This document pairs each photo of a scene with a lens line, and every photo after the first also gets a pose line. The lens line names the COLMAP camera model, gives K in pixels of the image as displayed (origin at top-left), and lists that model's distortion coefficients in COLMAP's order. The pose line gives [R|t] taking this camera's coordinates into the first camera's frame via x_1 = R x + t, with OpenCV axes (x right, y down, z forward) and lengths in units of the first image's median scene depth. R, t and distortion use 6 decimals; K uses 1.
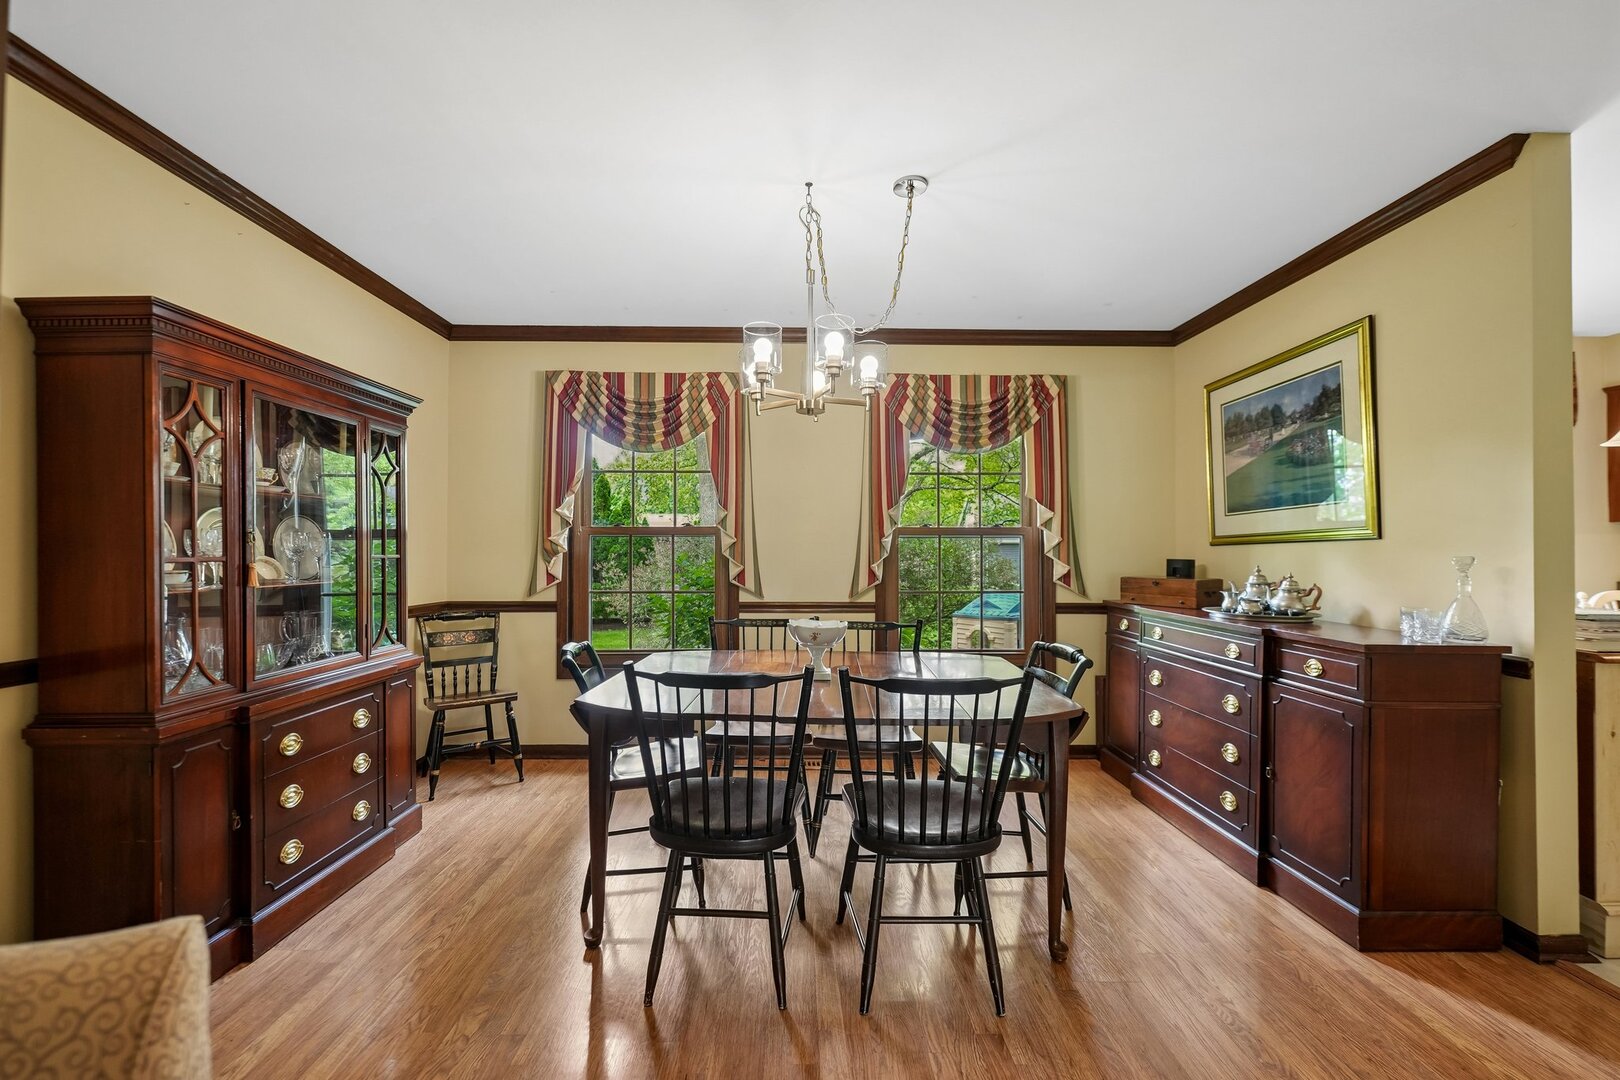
lens RADIAL K [[655.8, 0, 811.9], [0, 655.8, 546.5], [0, 0, 1]] dist [-0.000048, 0.000023]
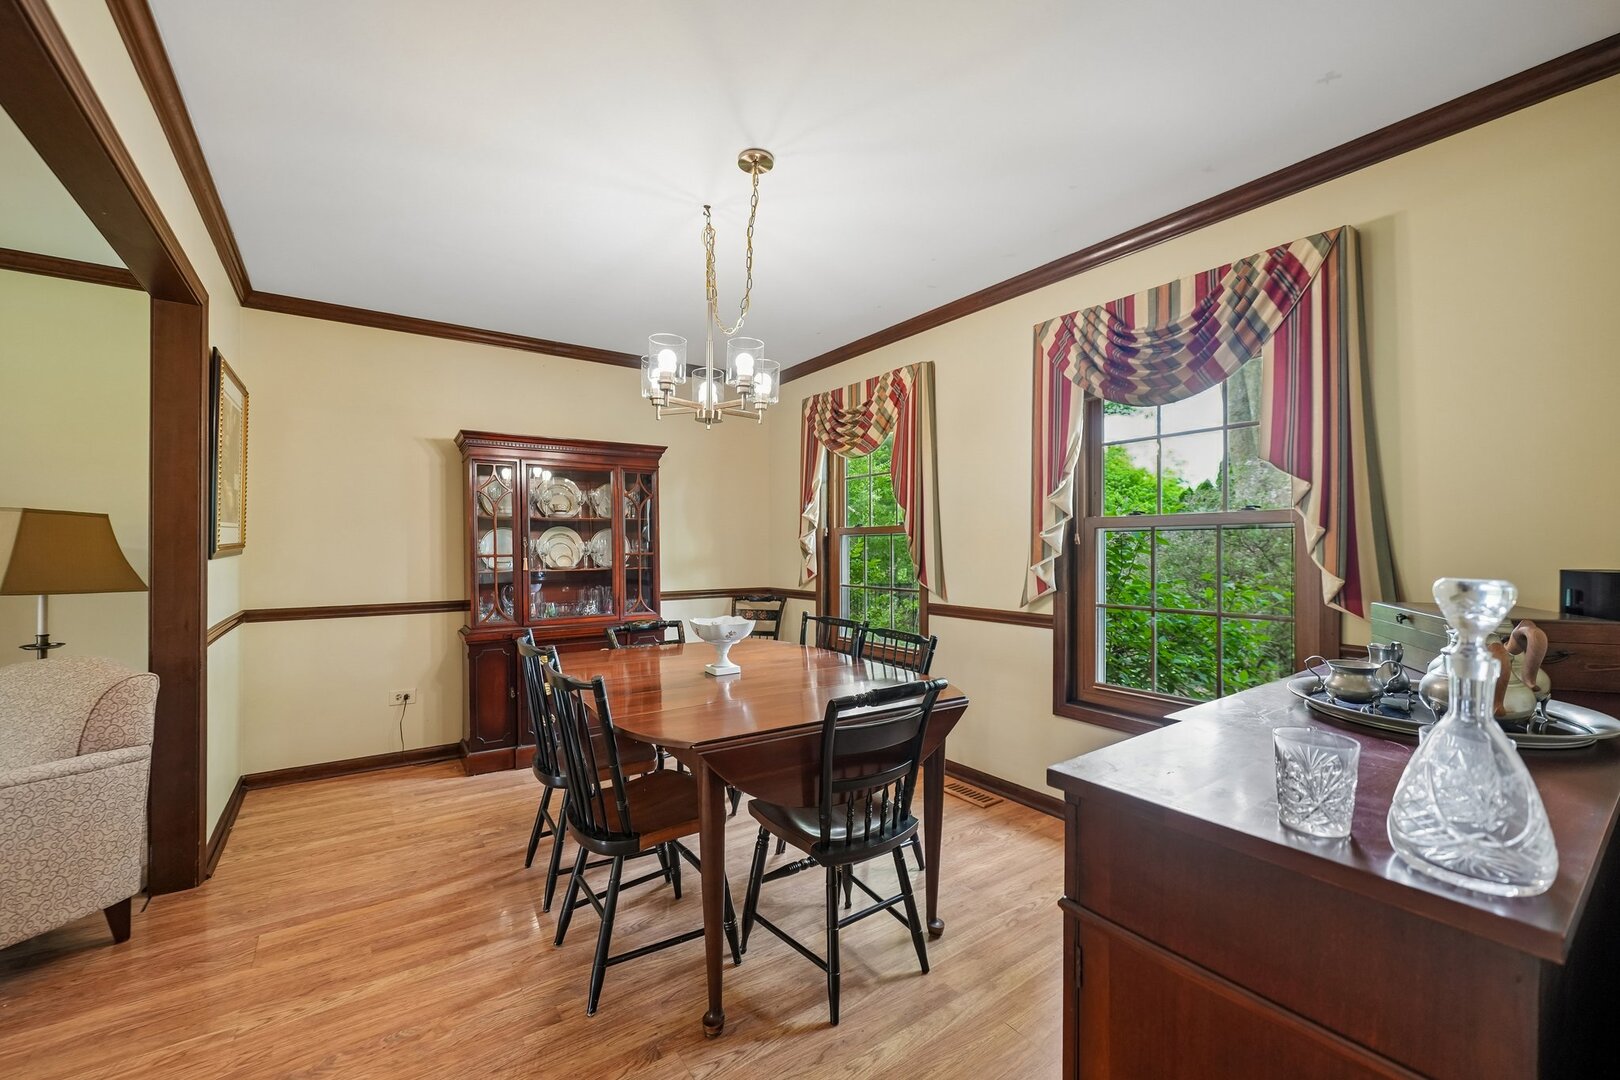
lens RADIAL K [[655.8, 0, 811.9], [0, 655.8, 546.5], [0, 0, 1]] dist [-0.000048, 0.000023]
pose [[0.568303, -0.003752, -0.822811, 0.593091], [0.016956, 0.999831, 0.007152, -0.006458], [0.822645, -0.018016, 0.568270, 0.328048]]
